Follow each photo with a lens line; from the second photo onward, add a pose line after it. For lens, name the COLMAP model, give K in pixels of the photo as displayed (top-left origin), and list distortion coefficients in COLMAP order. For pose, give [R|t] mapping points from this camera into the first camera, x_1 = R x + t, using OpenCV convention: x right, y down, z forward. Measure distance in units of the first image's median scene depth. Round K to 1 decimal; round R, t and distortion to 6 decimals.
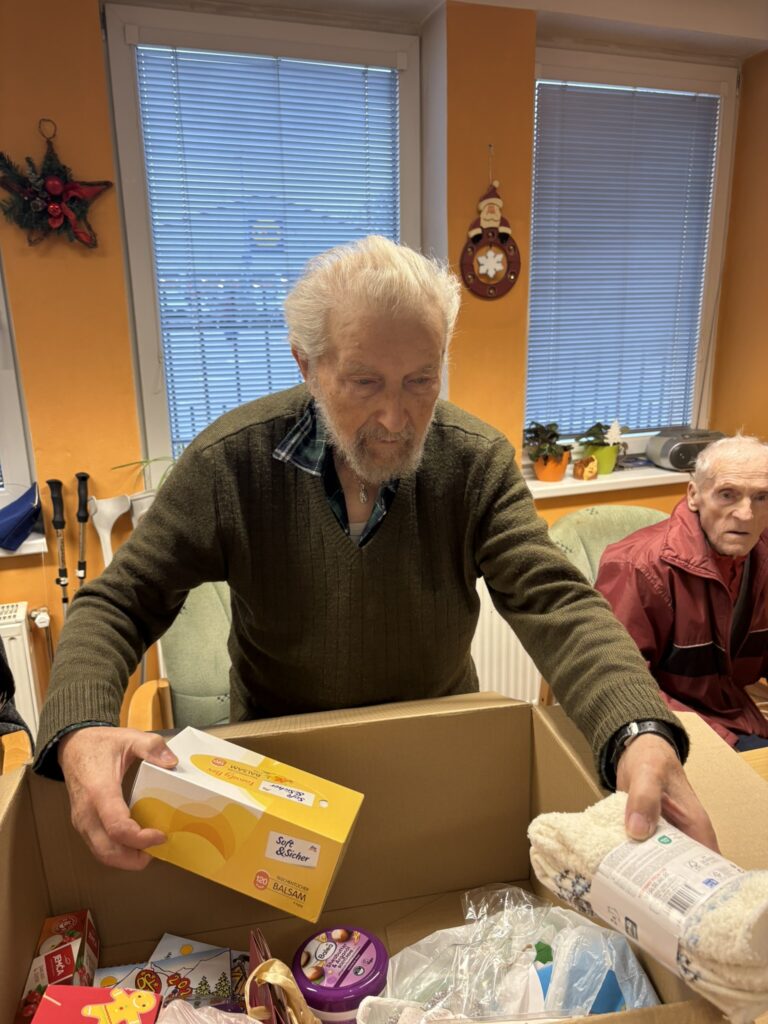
lens RADIAL K [[775.3, 0, 386.9], [0, 775.3, 541.8], [0, 0, 1]] dist [0.019879, -0.003981]
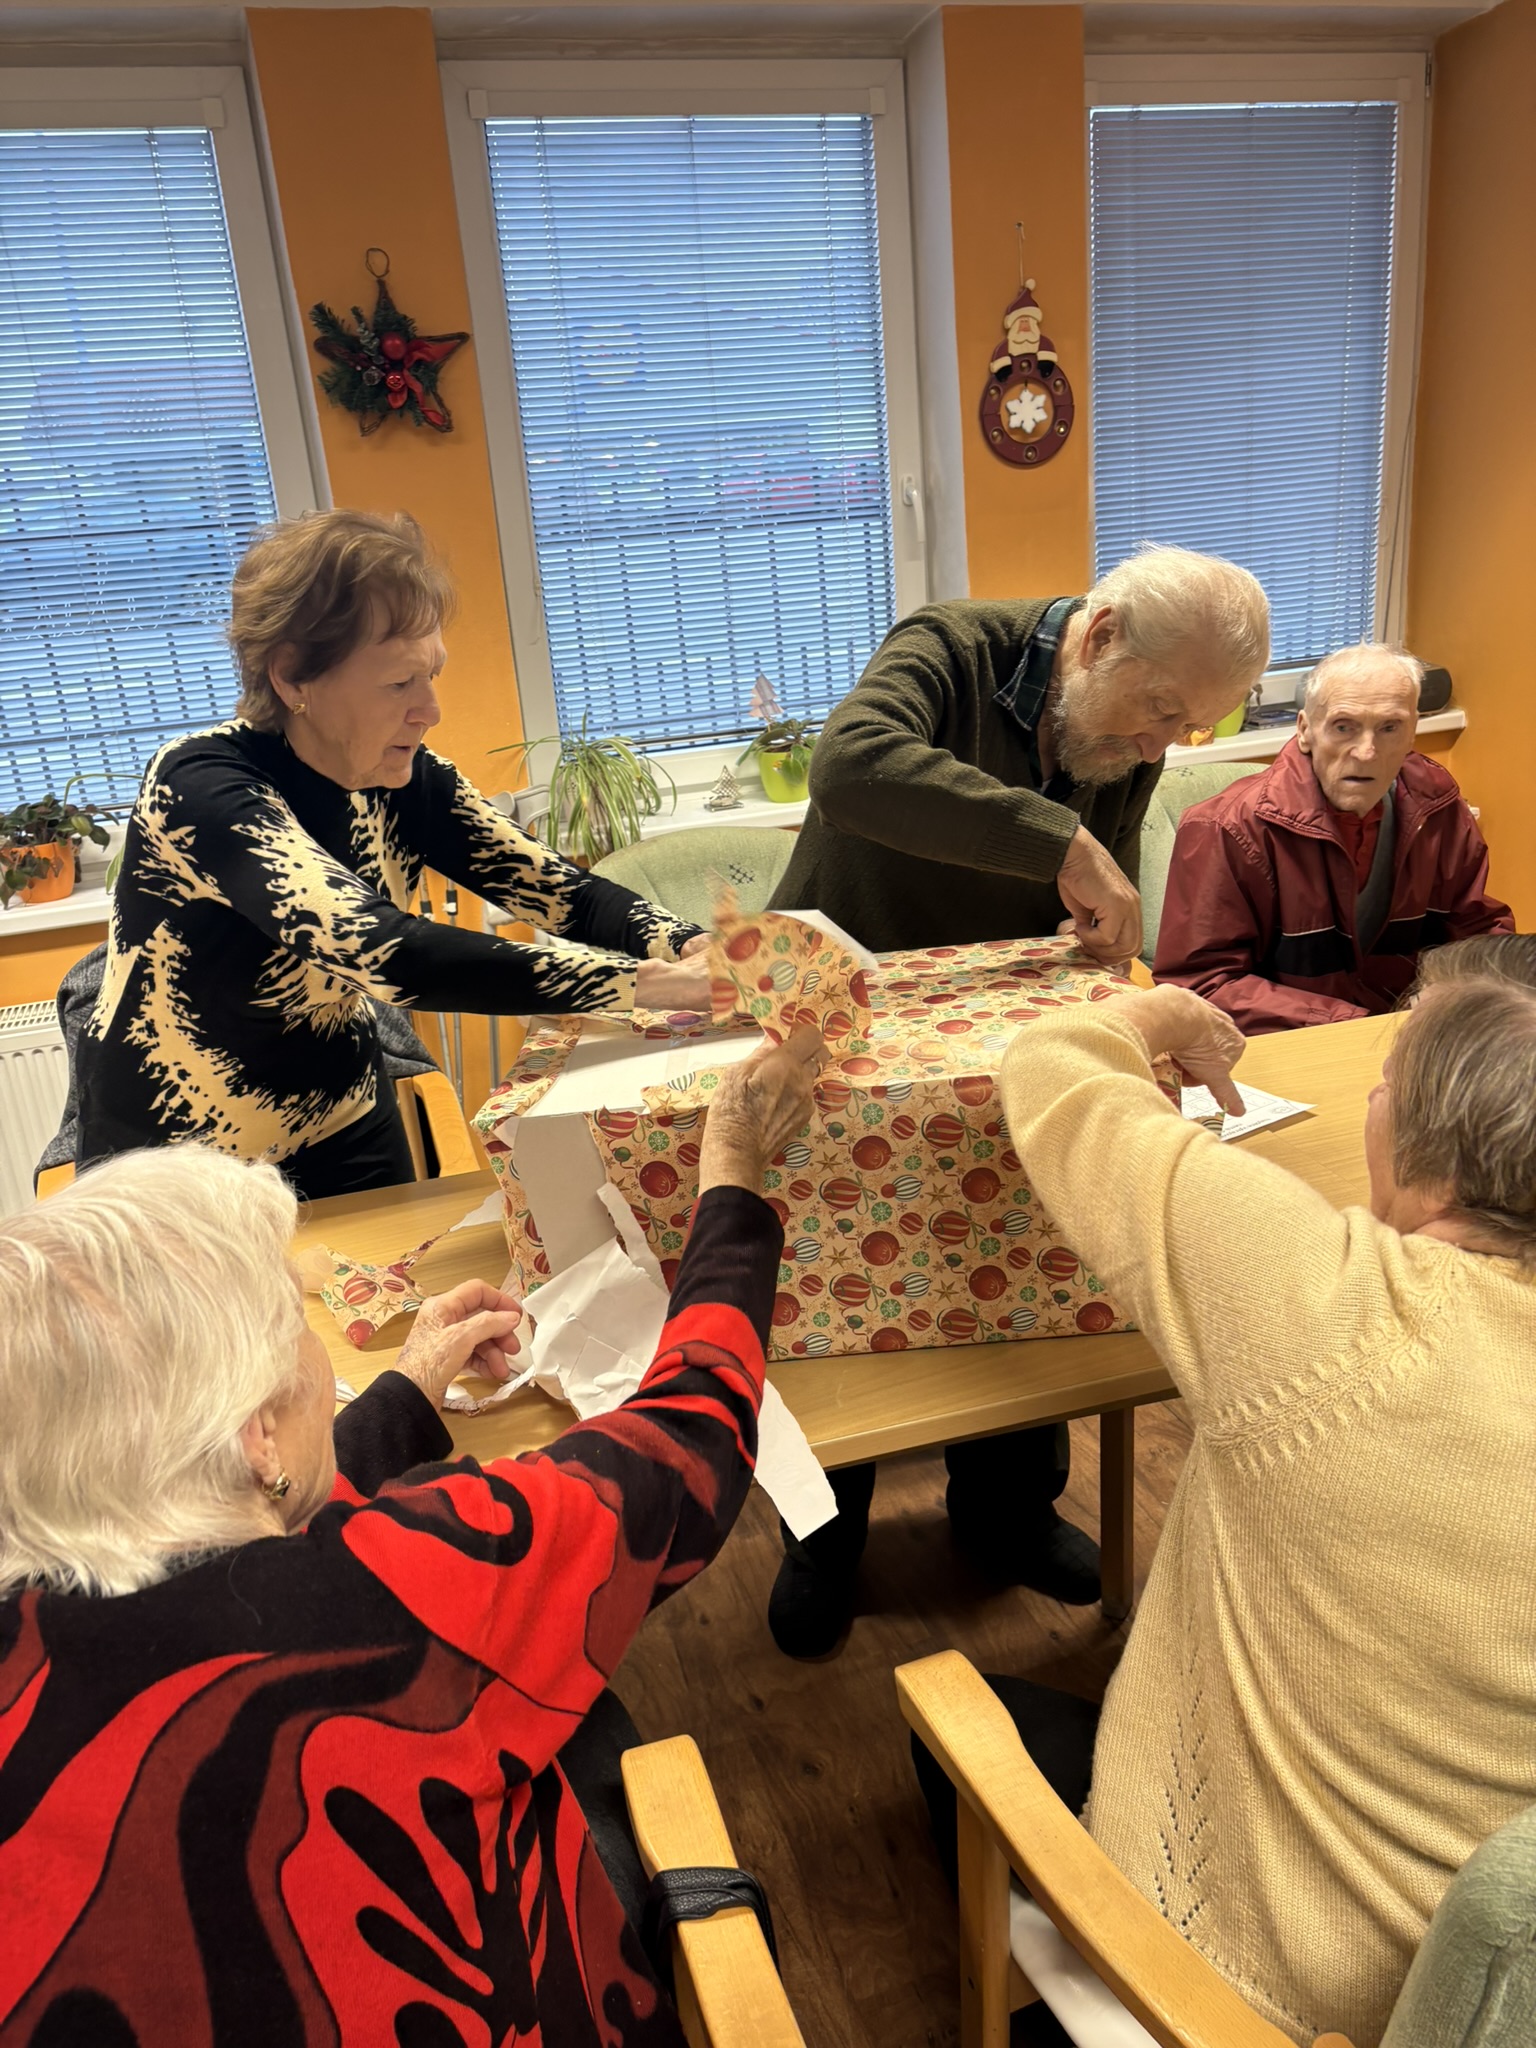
lens RADIAL K [[1515.6, 0, 803.8], [0, 1515.6, 1034.1], [0, 0, 1]] dist [0.009330, -0.002441]
pose [[0.998046, -0.043996, -0.044359, -0.019255], [0.046720, 0.996959, 0.062365, 0.073546], [0.041481, -0.064316, 0.997067, -0.307651]]
